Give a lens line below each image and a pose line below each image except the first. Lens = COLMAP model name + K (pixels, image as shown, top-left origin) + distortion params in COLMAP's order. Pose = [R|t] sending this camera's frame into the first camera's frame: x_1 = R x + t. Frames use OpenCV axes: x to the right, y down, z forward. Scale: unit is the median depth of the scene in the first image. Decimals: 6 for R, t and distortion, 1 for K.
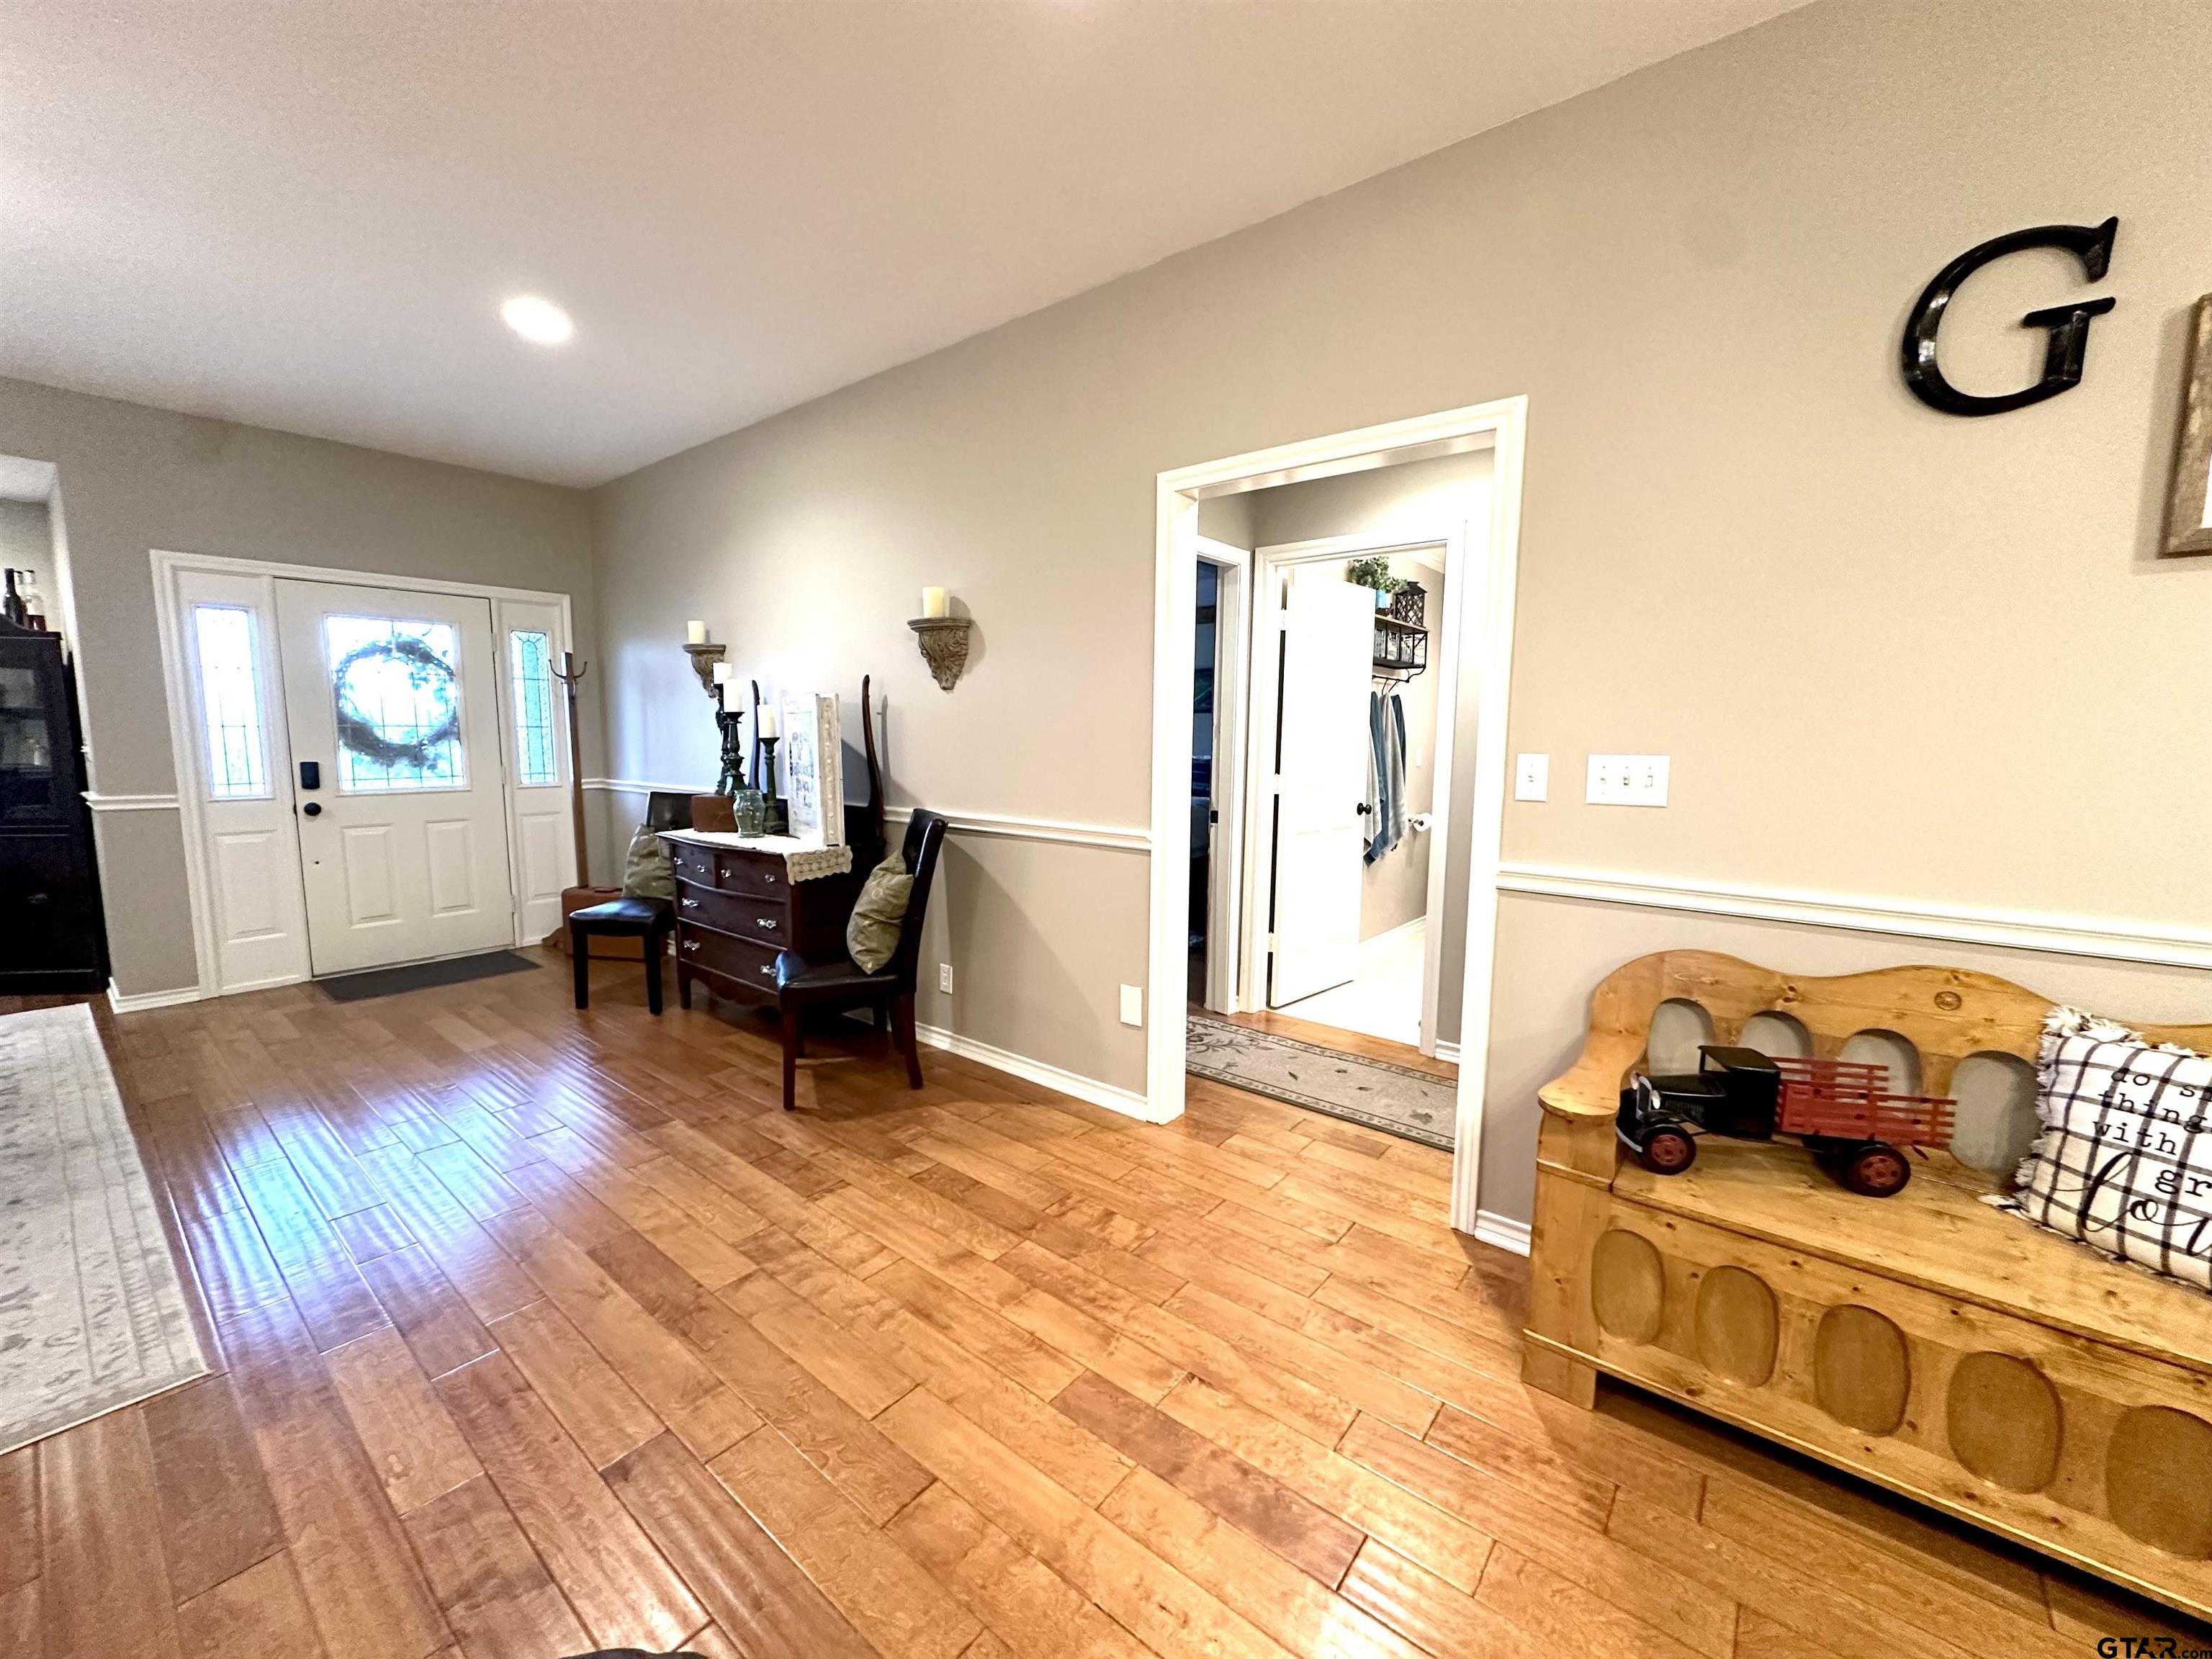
lens RADIAL K [[883.4, 0, 1103.8], [0, 883.4, 829.2], [0, 0, 1]] dist [-0.002458, 0.000609]
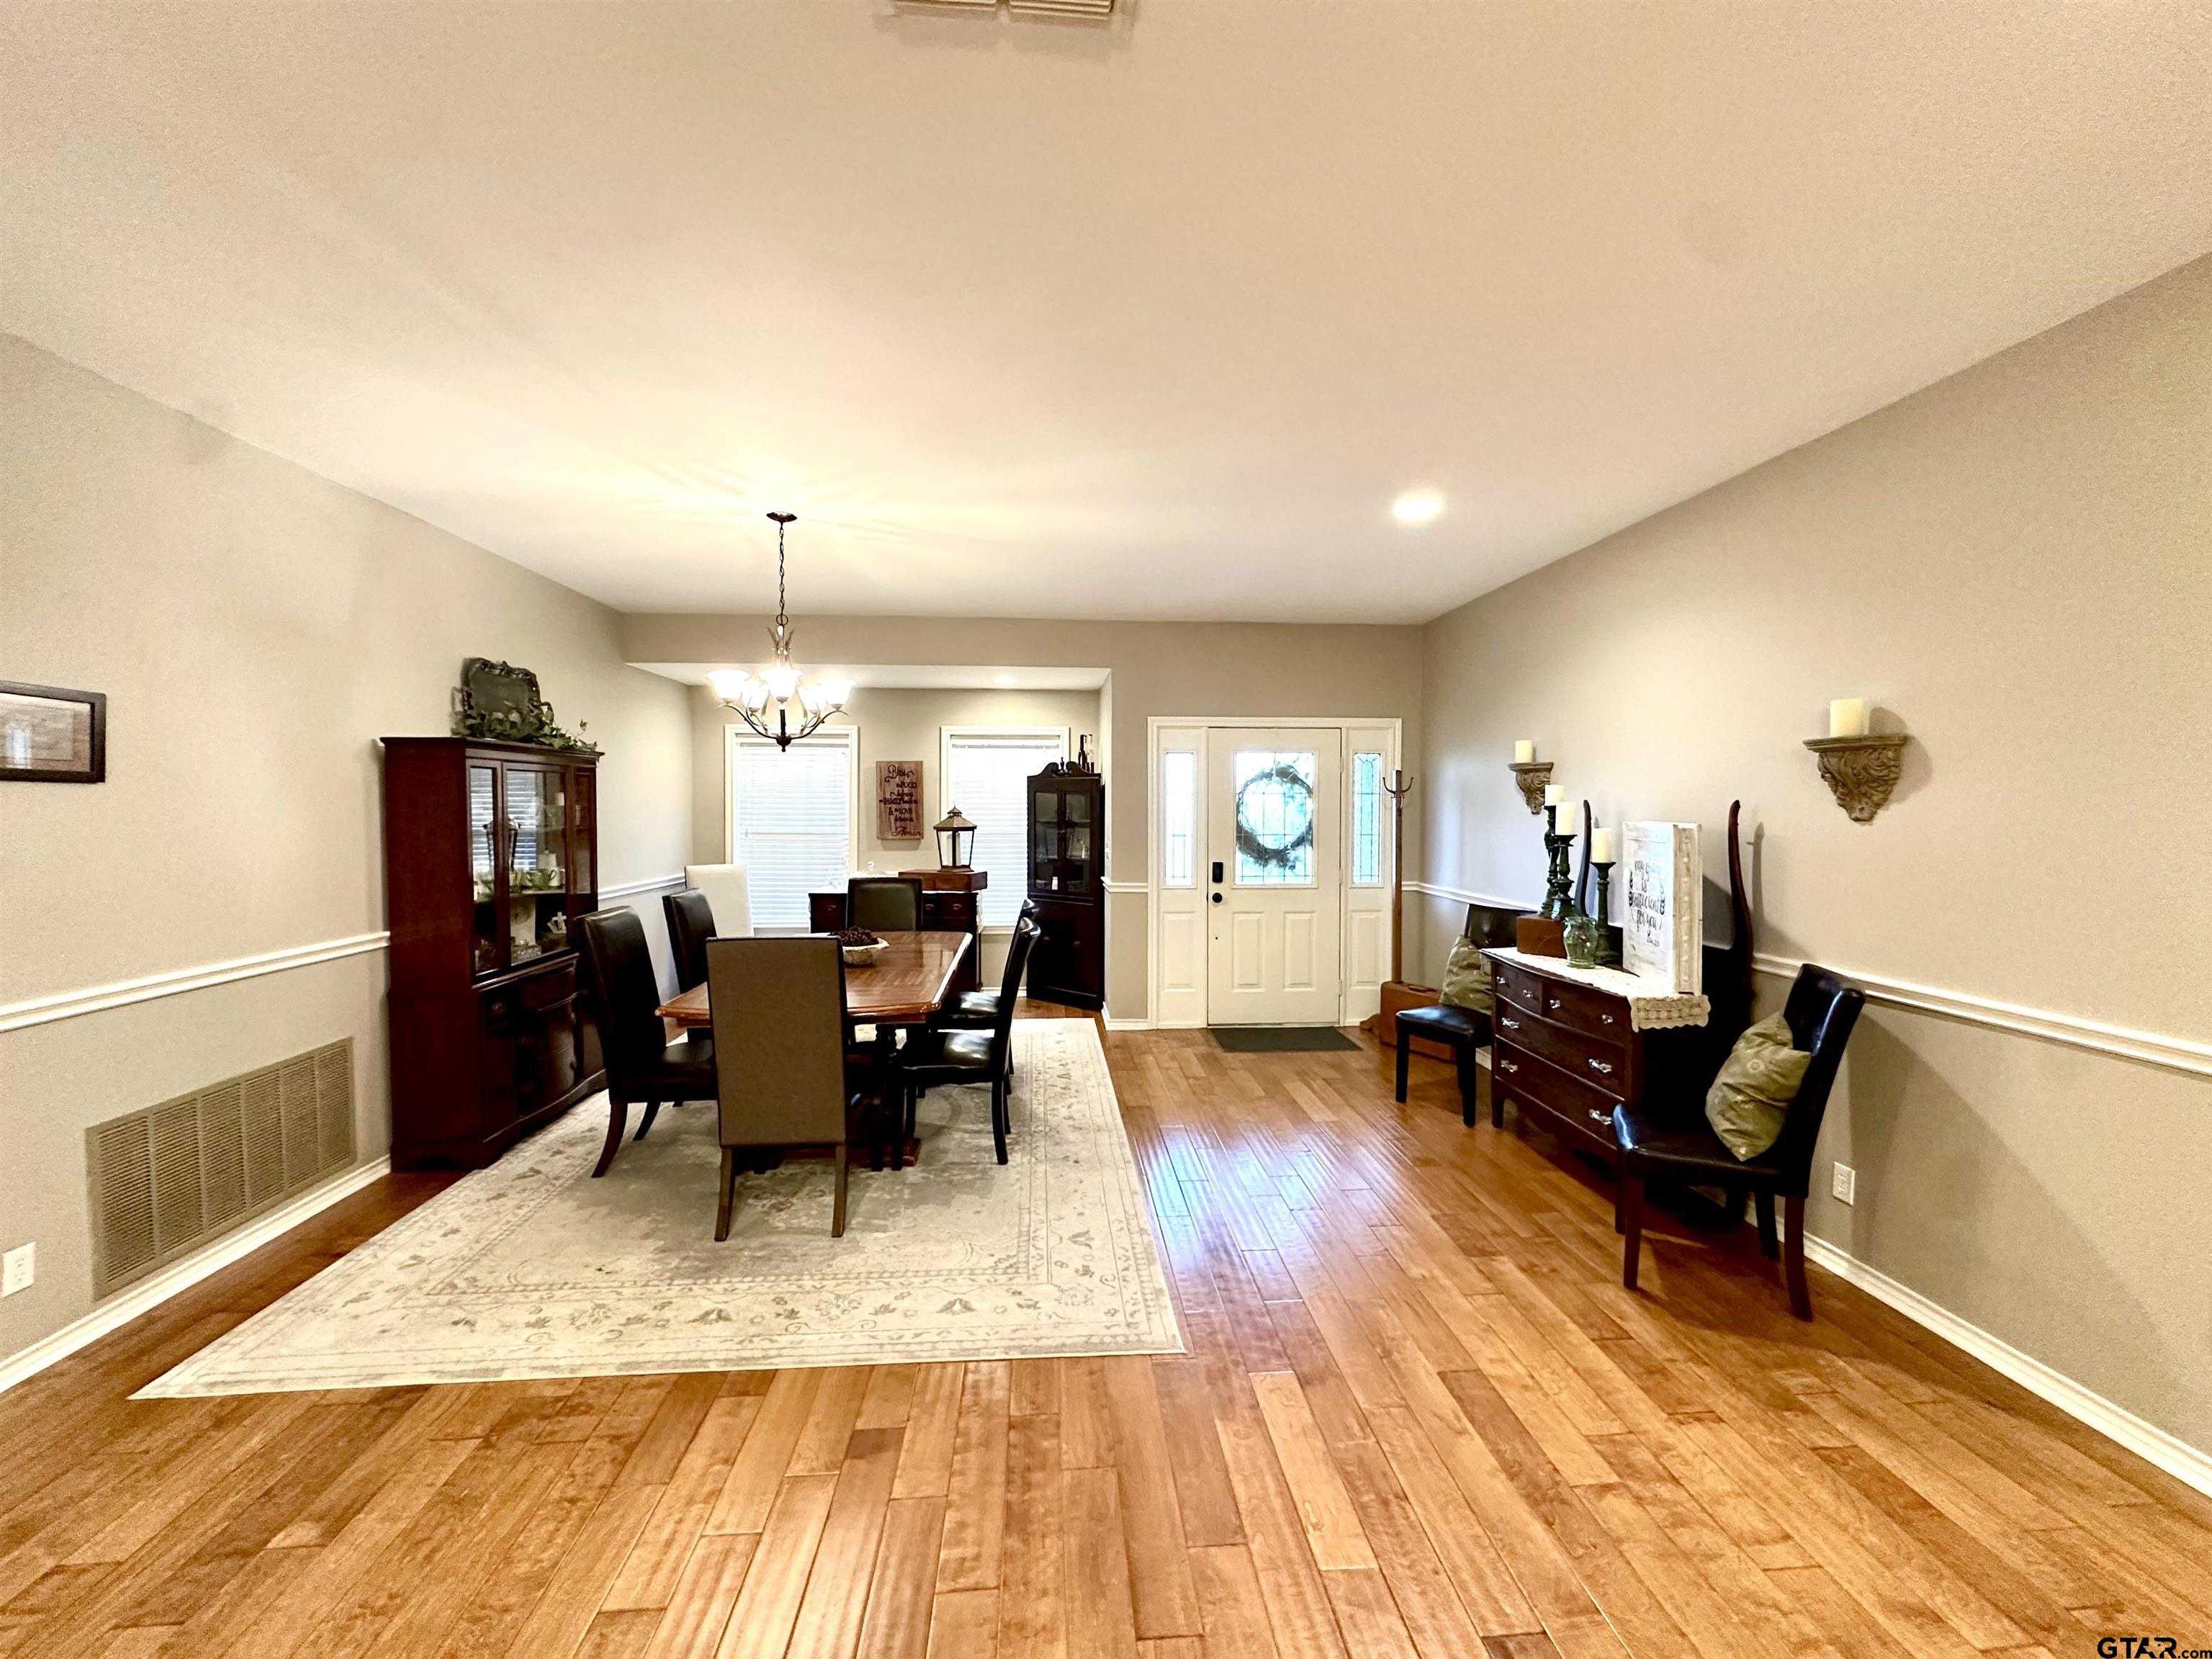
lens RADIAL K [[883.4, 0, 1103.8], [0, 883.4, 829.2], [0, 0, 1]] dist [-0.002458, 0.000609]
pose [[0.683081, 0.015445, -0.730180, -0.066362], [-0.080240, 0.995311, -0.054011, -0.055537], [0.725922, 0.095484, 0.681117, -0.050870]]
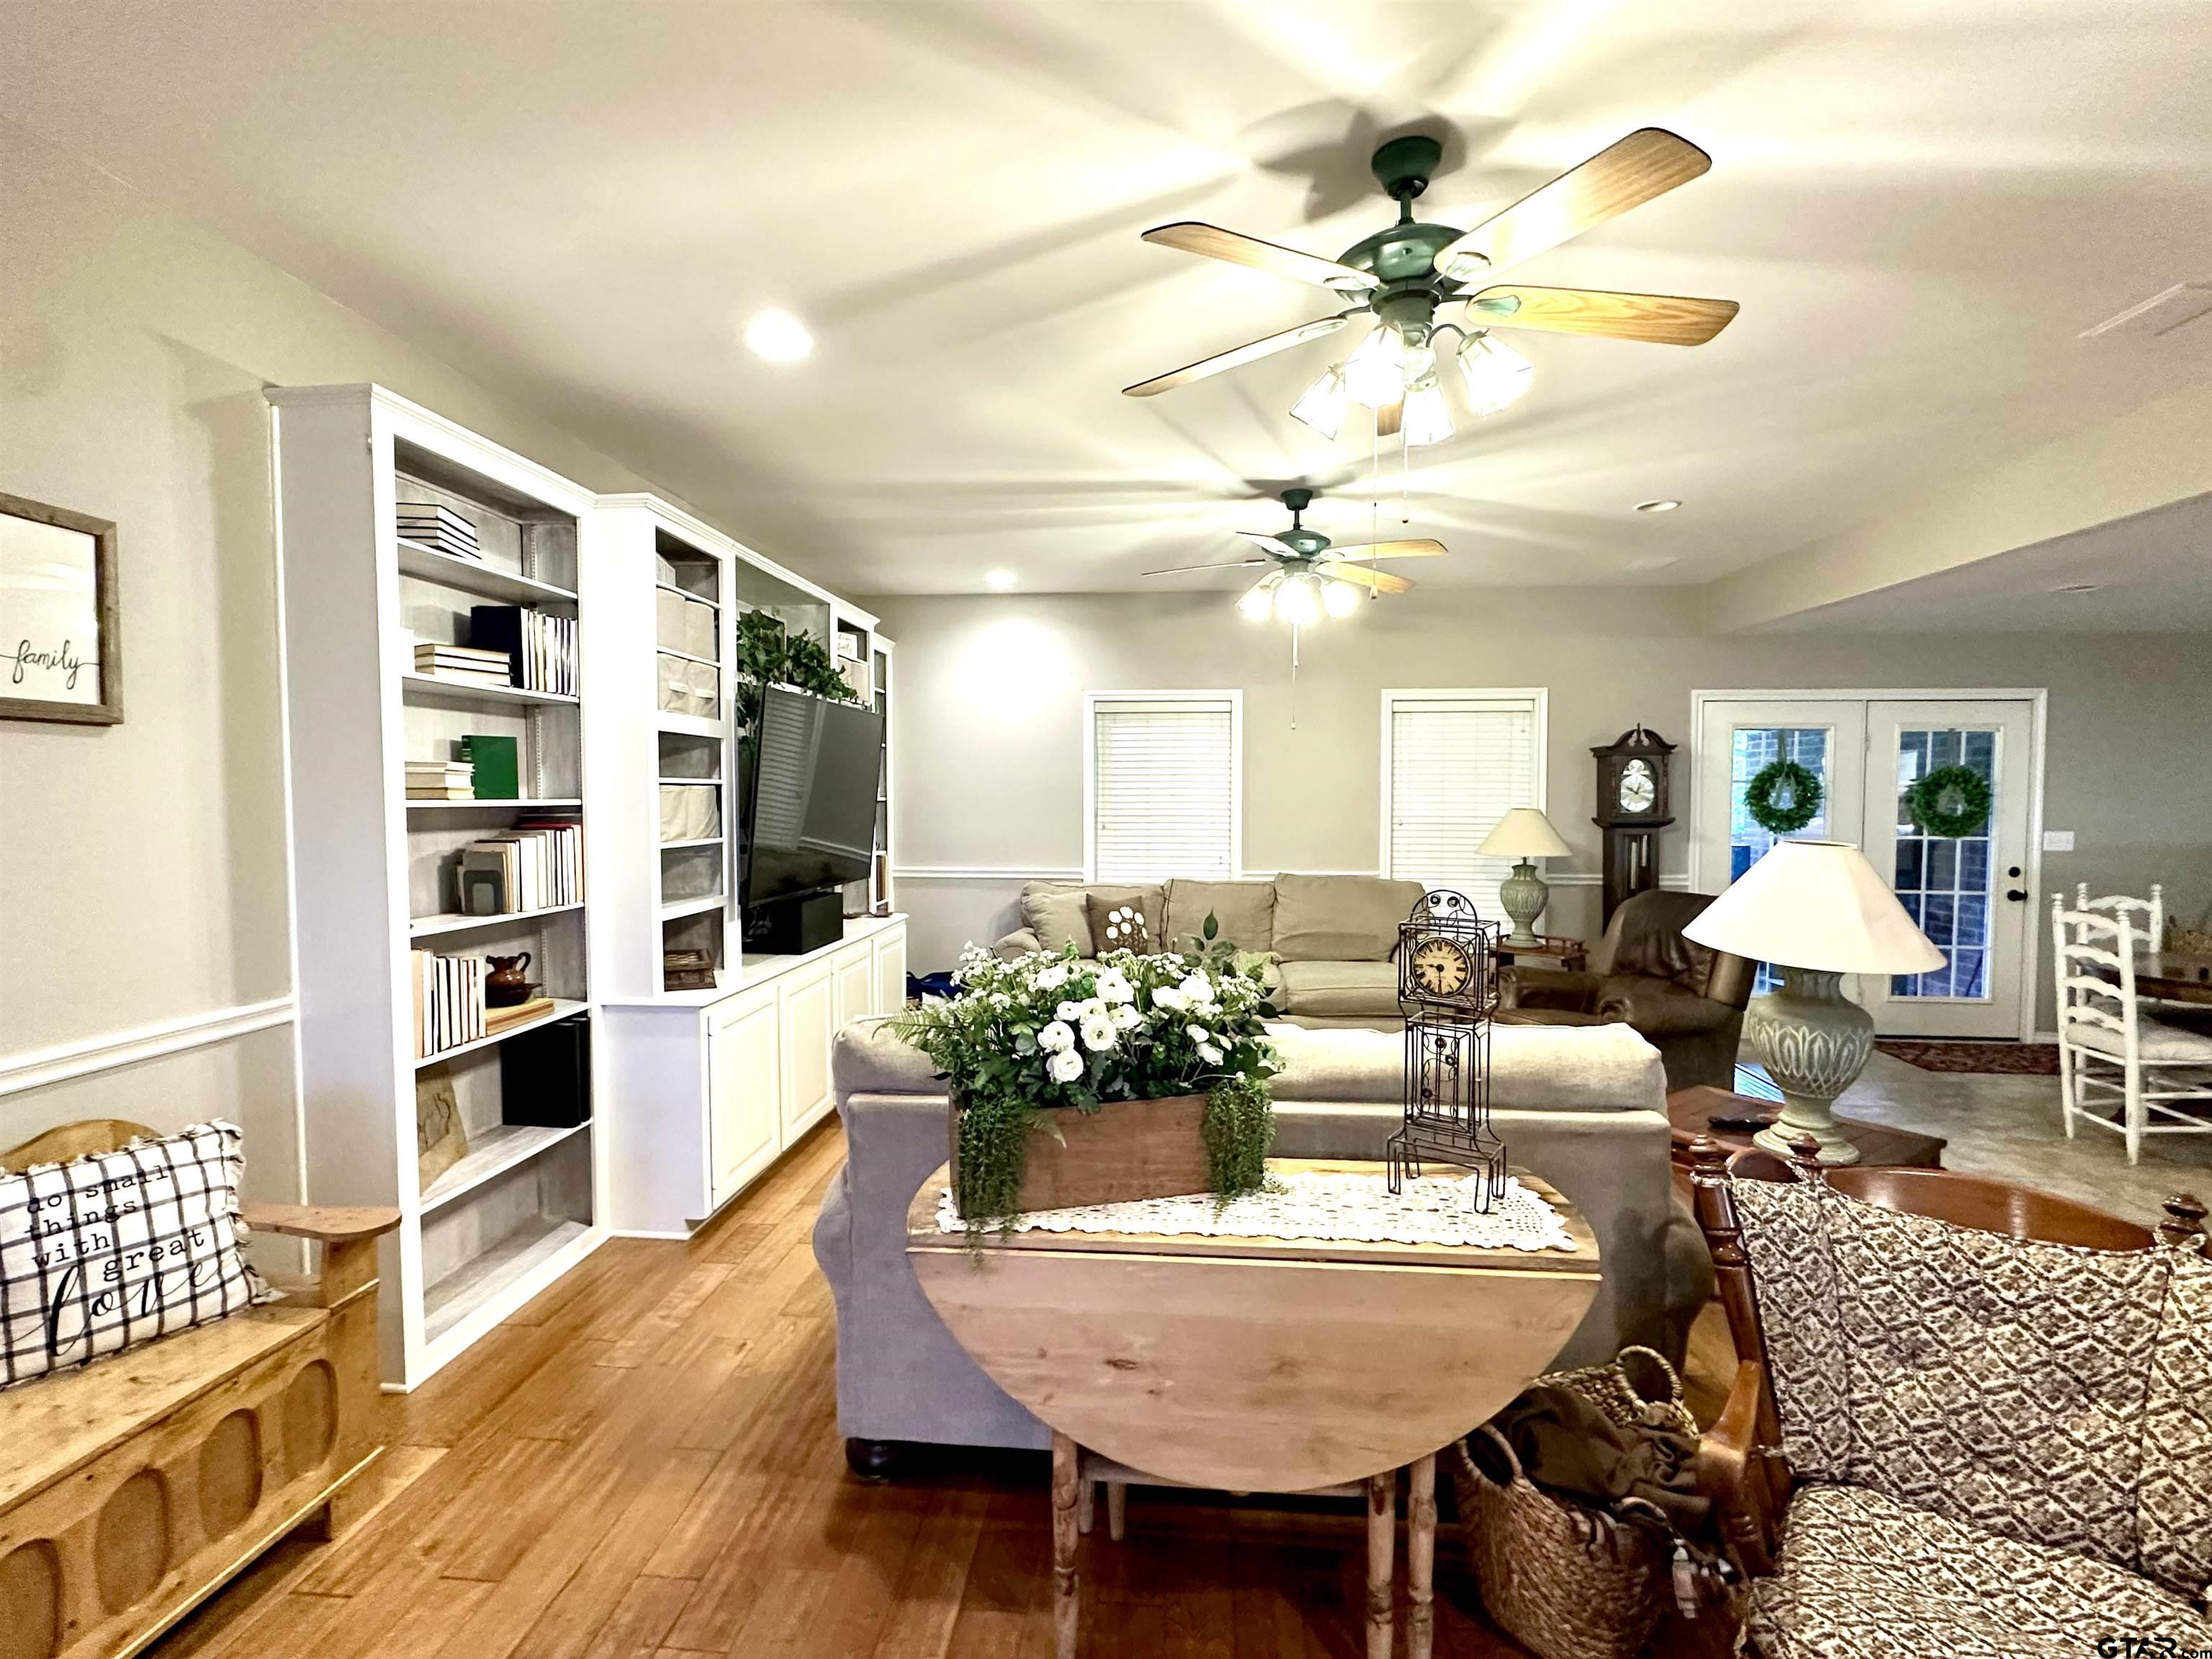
lens RADIAL K [[1043.2, 0, 1100.7], [0, 1043.2, 835.1], [0, 0, 1]] dist [0.000797, -0.000411]
pose [[-0.559425, -0.044595, 0.827680, -0.262892], [0.088848, 0.989572, 0.113369, -0.086244], [-0.824105, 0.136959, -0.549630, 0.258997]]
